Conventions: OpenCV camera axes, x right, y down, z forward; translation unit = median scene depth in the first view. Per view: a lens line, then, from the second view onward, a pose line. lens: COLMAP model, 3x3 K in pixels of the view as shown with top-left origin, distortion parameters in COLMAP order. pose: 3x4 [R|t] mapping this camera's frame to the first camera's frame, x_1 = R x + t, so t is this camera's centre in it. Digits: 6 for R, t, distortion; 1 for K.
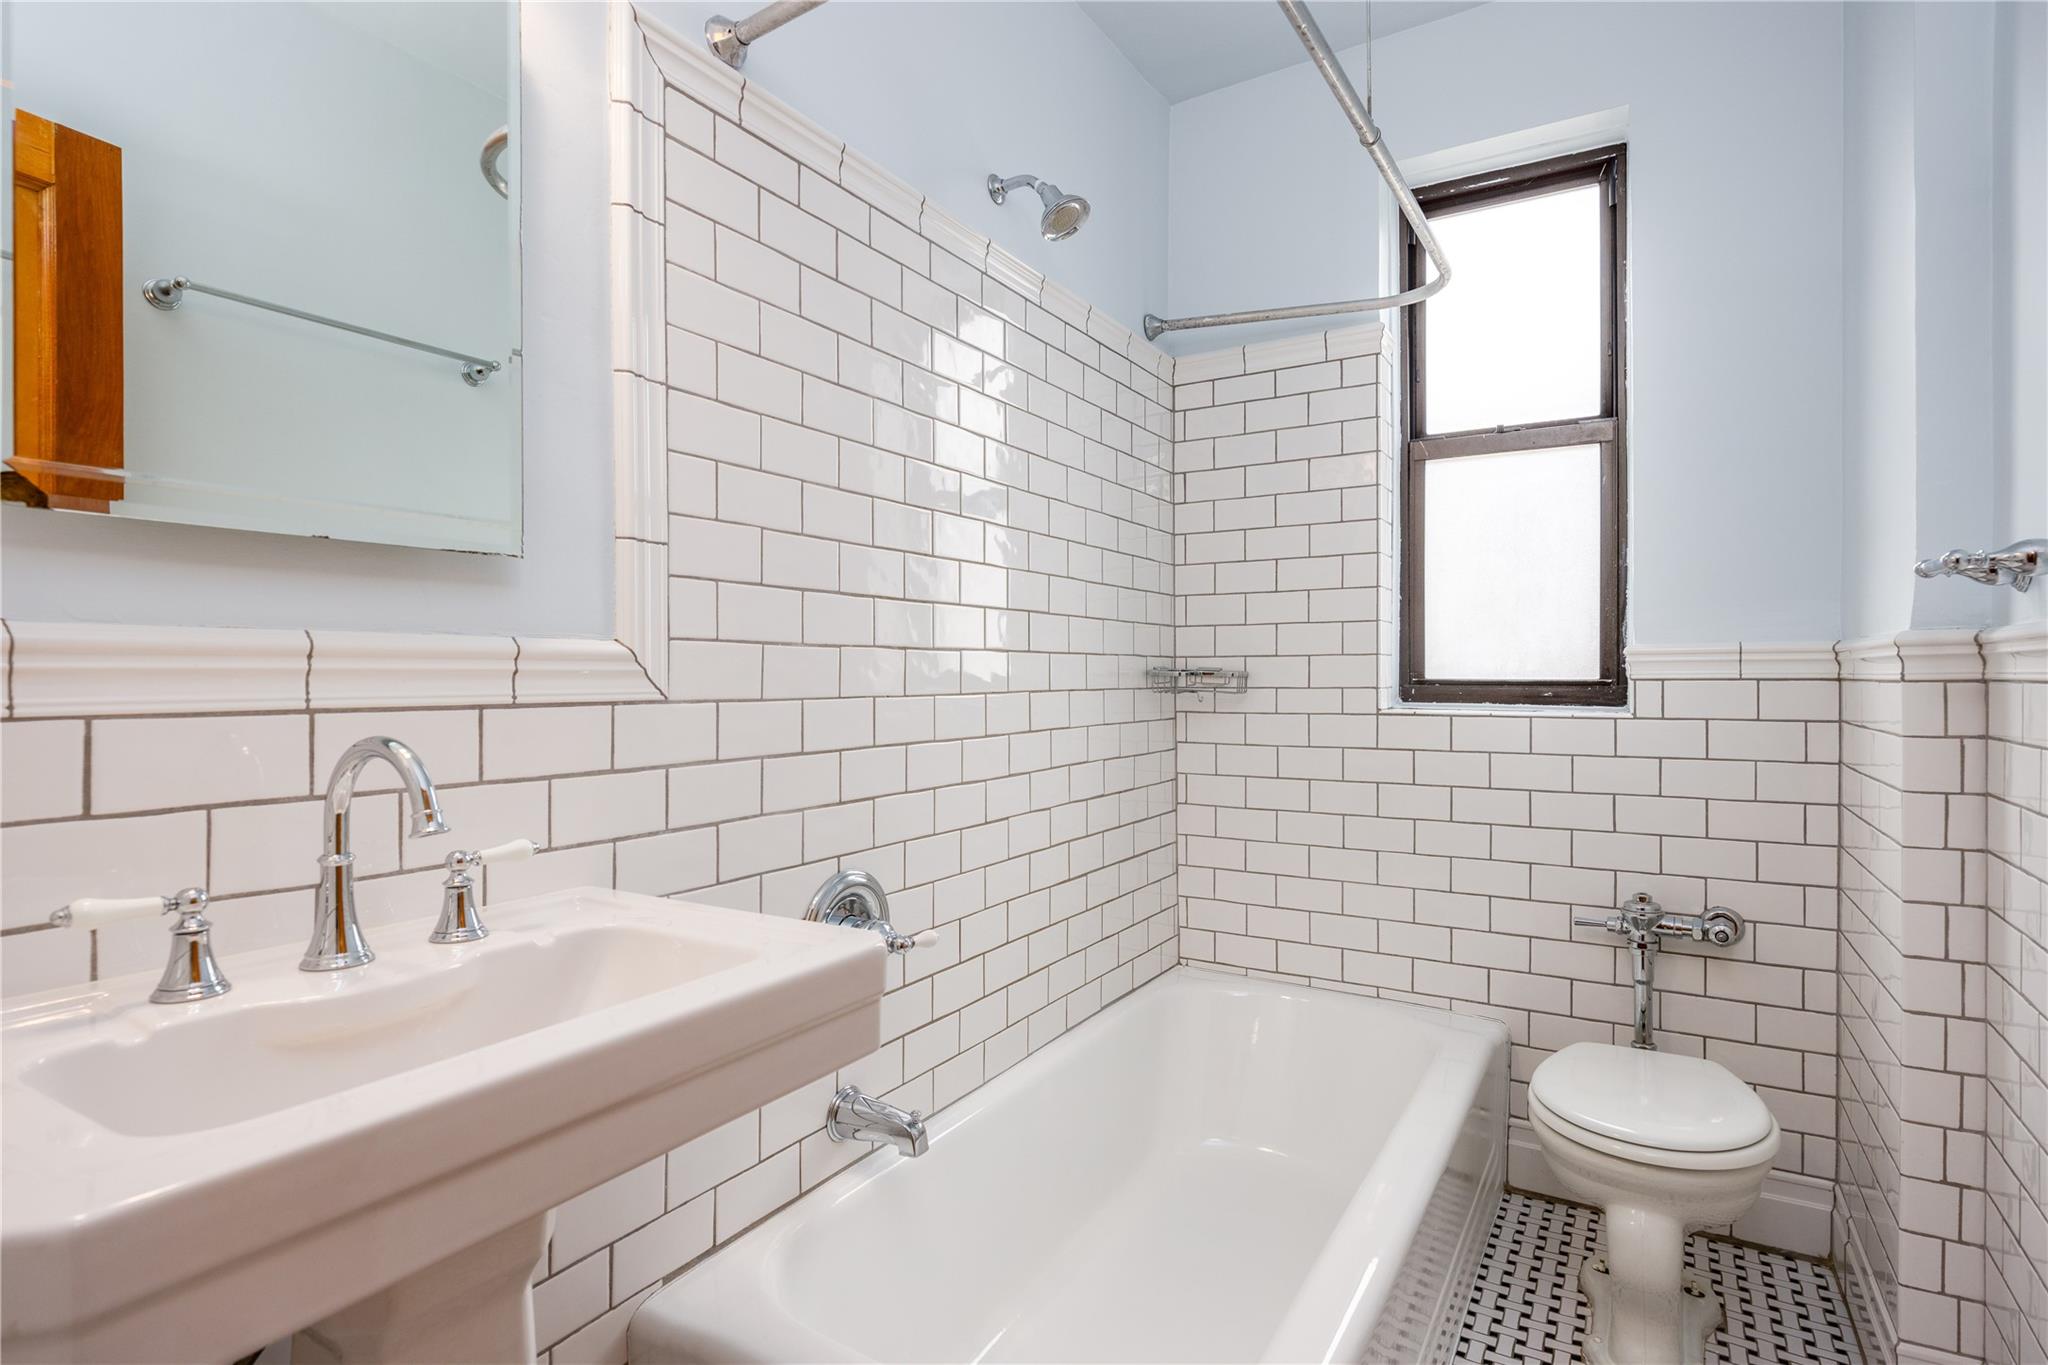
lens RADIAL K [[1020.3, 0, 1024.0], [0, 1020.3, 682.5], [0, 0, 1]] dist [-0.001025, -0.000132]
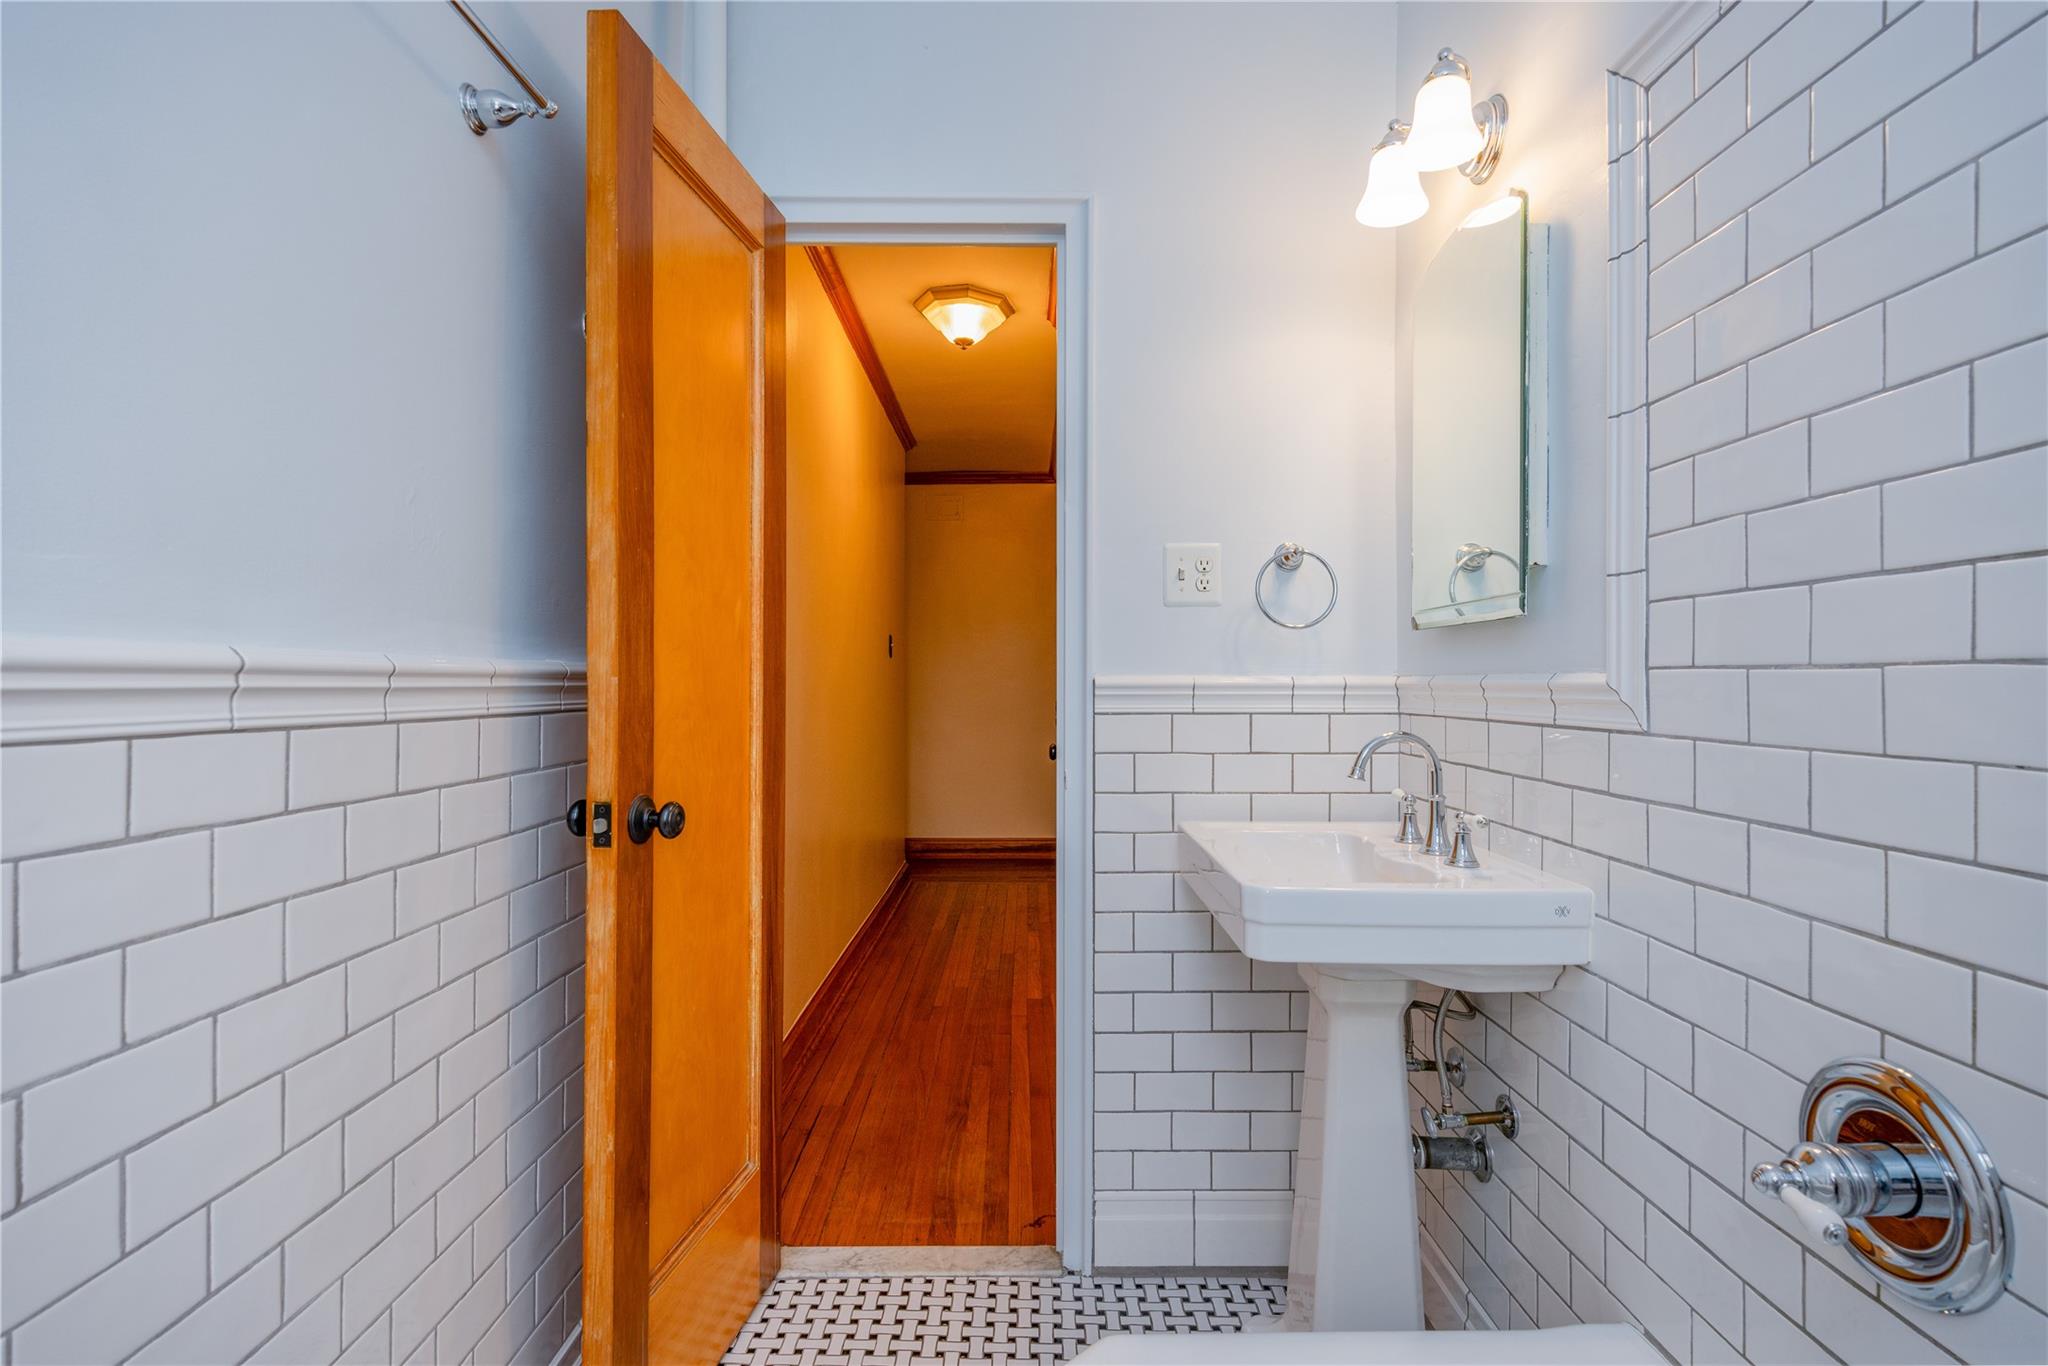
lens RADIAL K [[954.6, 0, 1024.0], [0, 954.6, 683.0], [0, 0, 1]] dist [-0.001367, -0.000209]
pose [[-0.852911, -0.001976, -0.522053, 0.539405], [-0.006639, 0.999953, 0.007060, -0.027403], [0.522015, 0.009488, -0.852884, 1.276427]]
